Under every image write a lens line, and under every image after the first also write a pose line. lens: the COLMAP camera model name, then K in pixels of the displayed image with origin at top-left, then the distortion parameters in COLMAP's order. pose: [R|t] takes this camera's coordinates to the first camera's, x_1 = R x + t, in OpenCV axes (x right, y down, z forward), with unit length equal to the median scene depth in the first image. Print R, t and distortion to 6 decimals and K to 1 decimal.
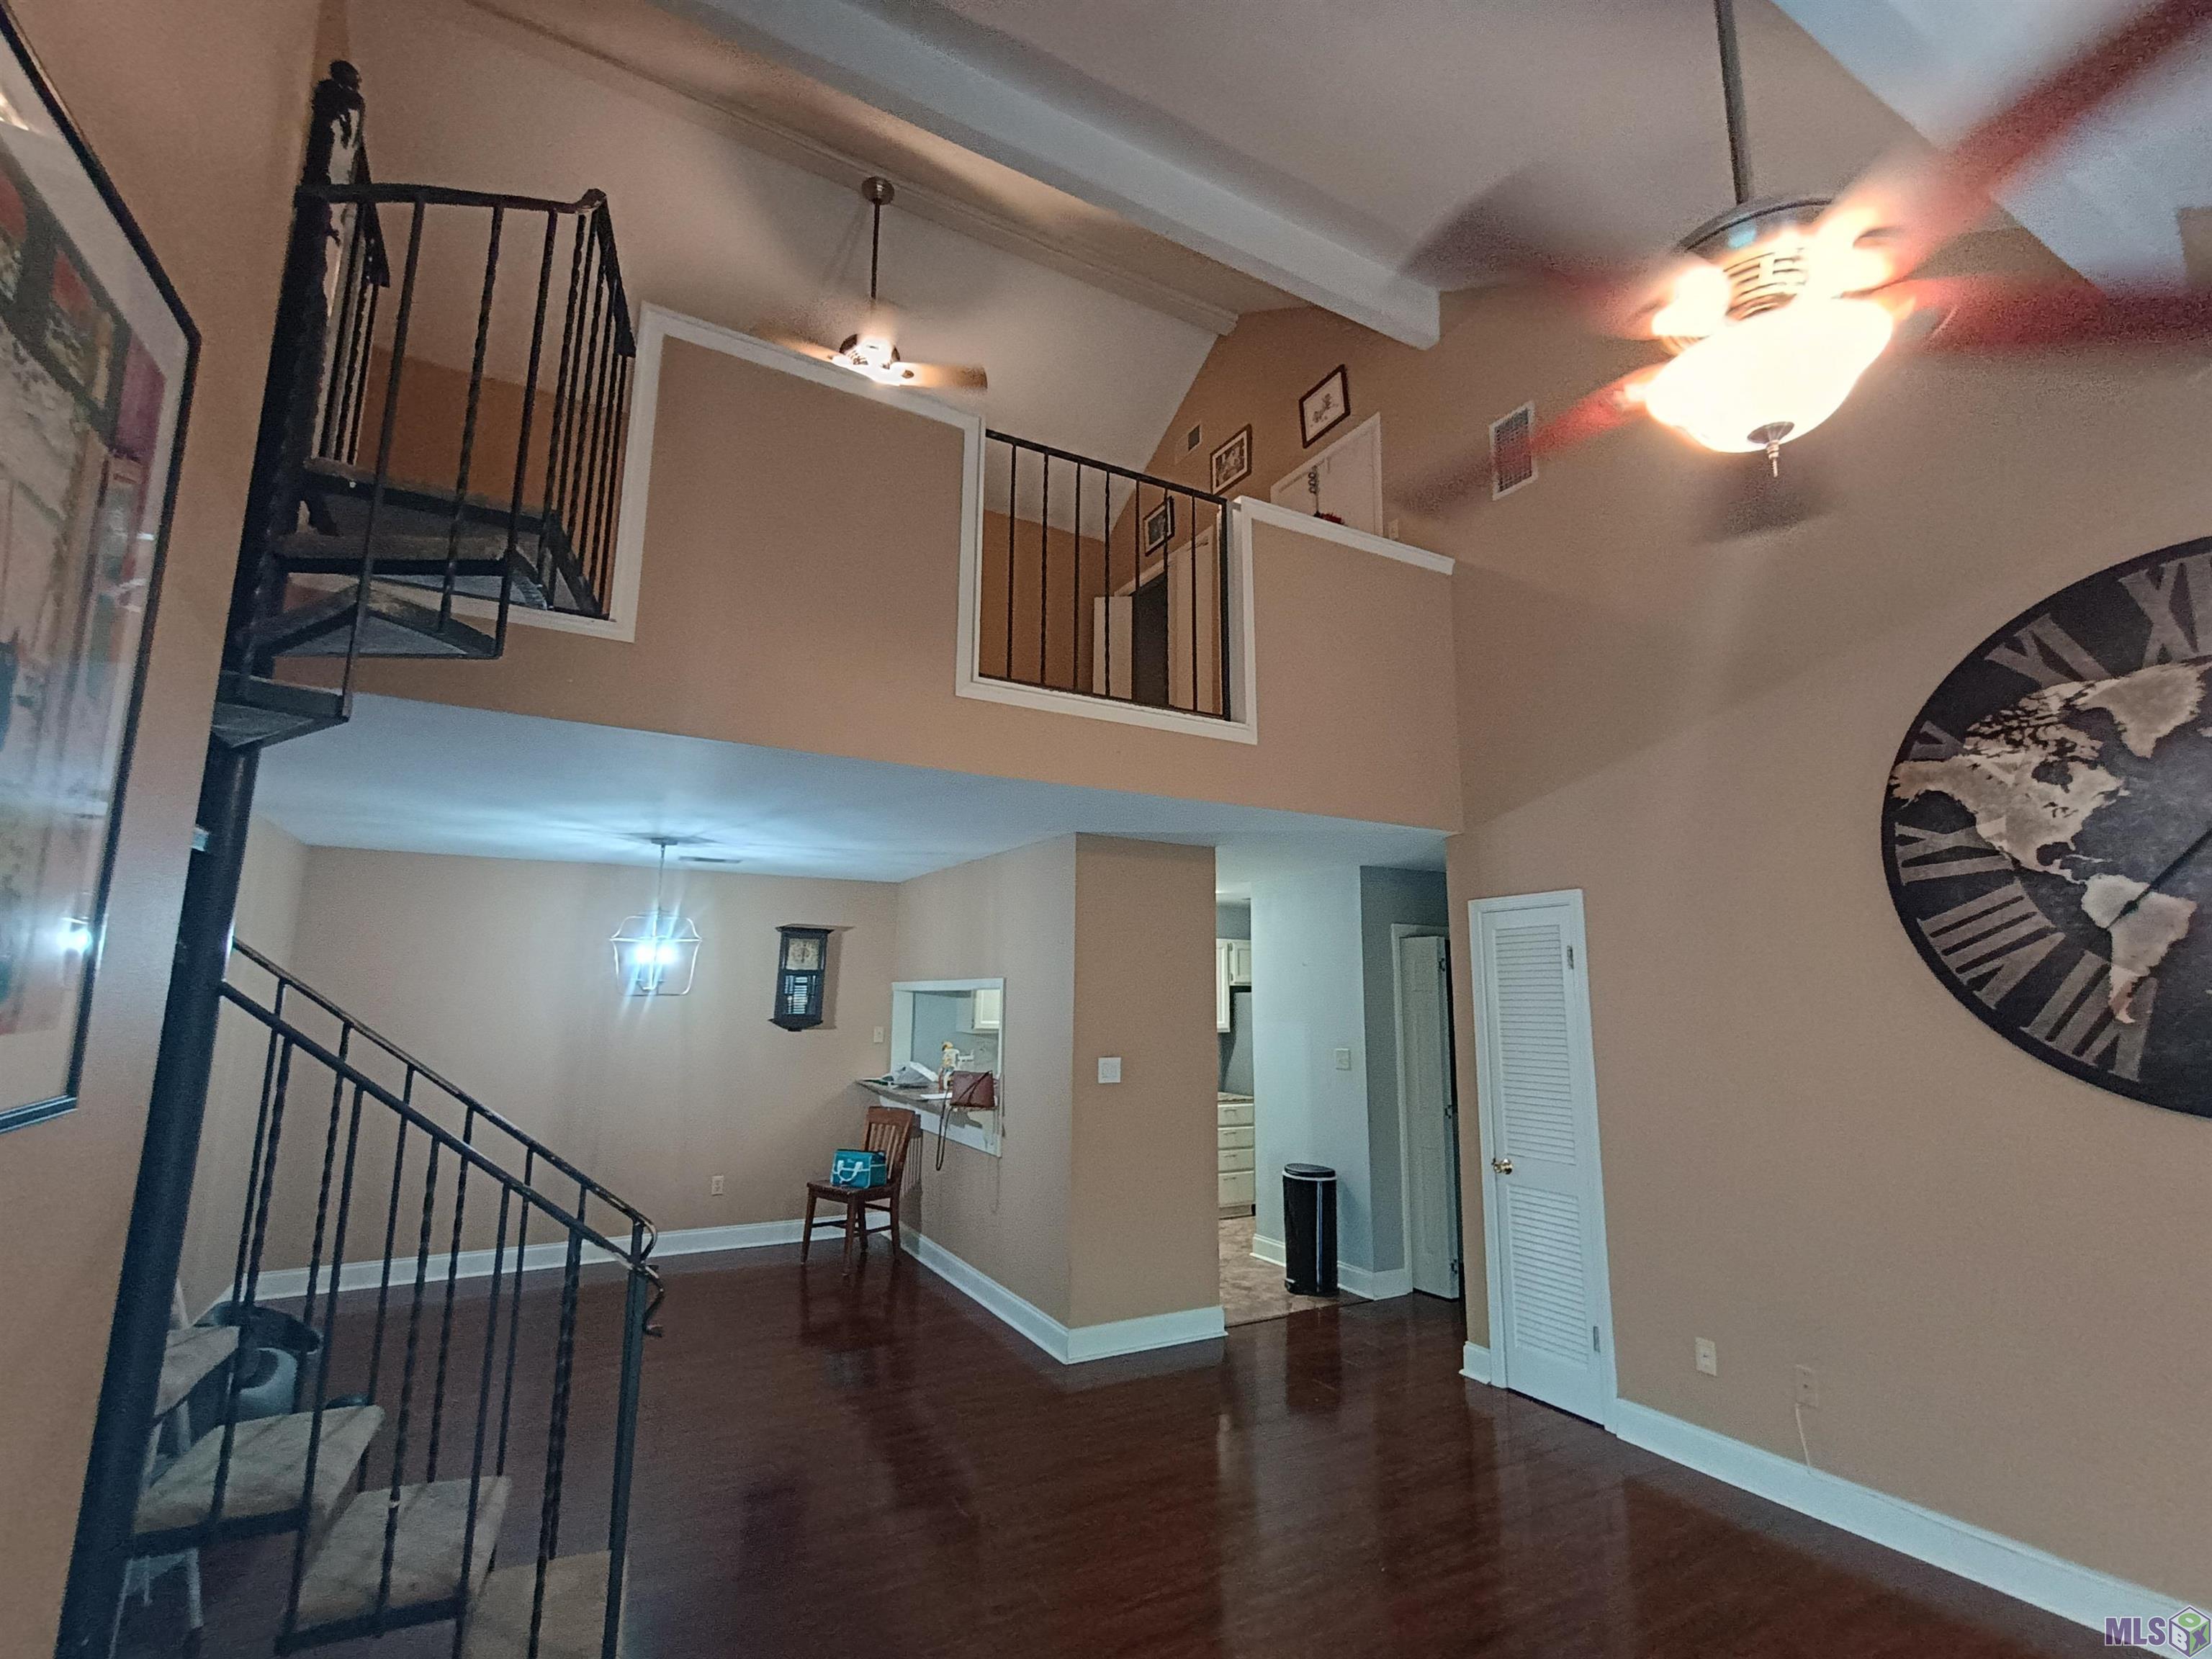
lens RADIAL K [[998.3, 0, 1104.9], [0, 998.3, 832.0], [0, 0, 1]] dist [0.000987, 0.000328]
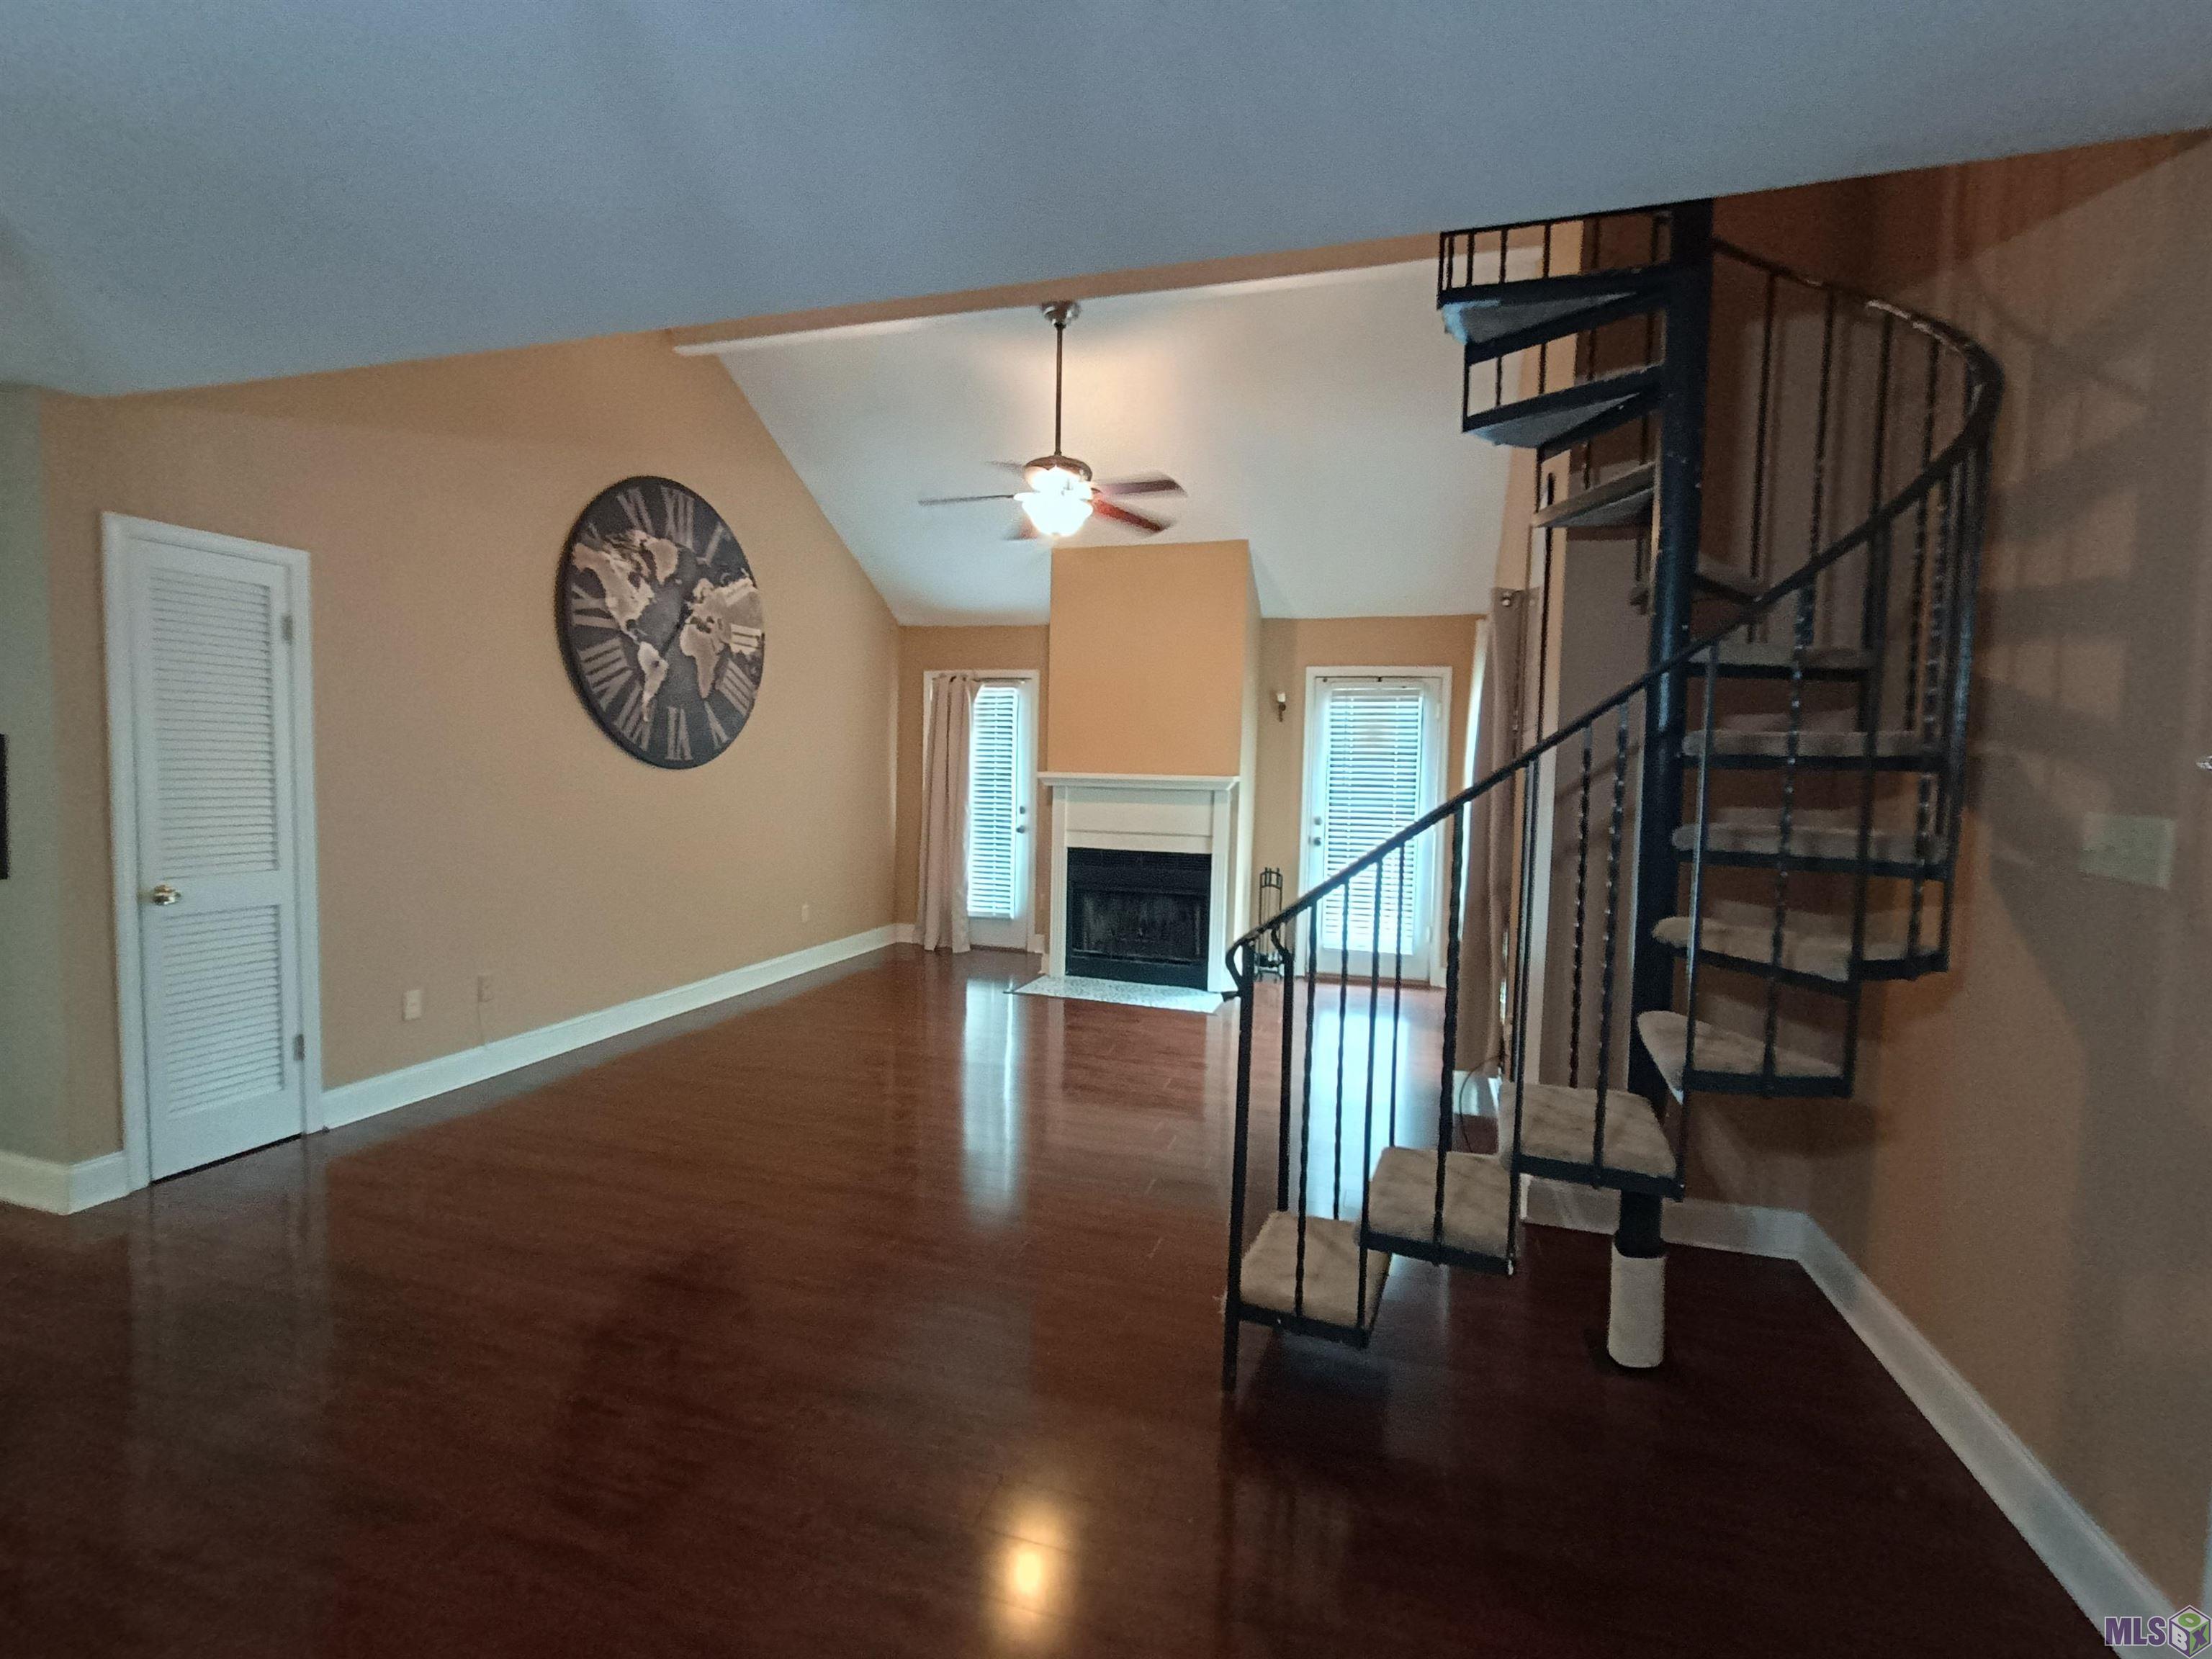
lens RADIAL K [[998.3, 0, 1104.9], [0, 998.3, 832.0], [0, 0, 1]] dist [0.000987, 0.000328]
pose [[-0.692955, -0.070642, 0.717512, -0.900134], [-0.151500, 0.987236, -0.049117, 0.335877], [-0.704884, -0.142739, -0.694812, 1.561078]]
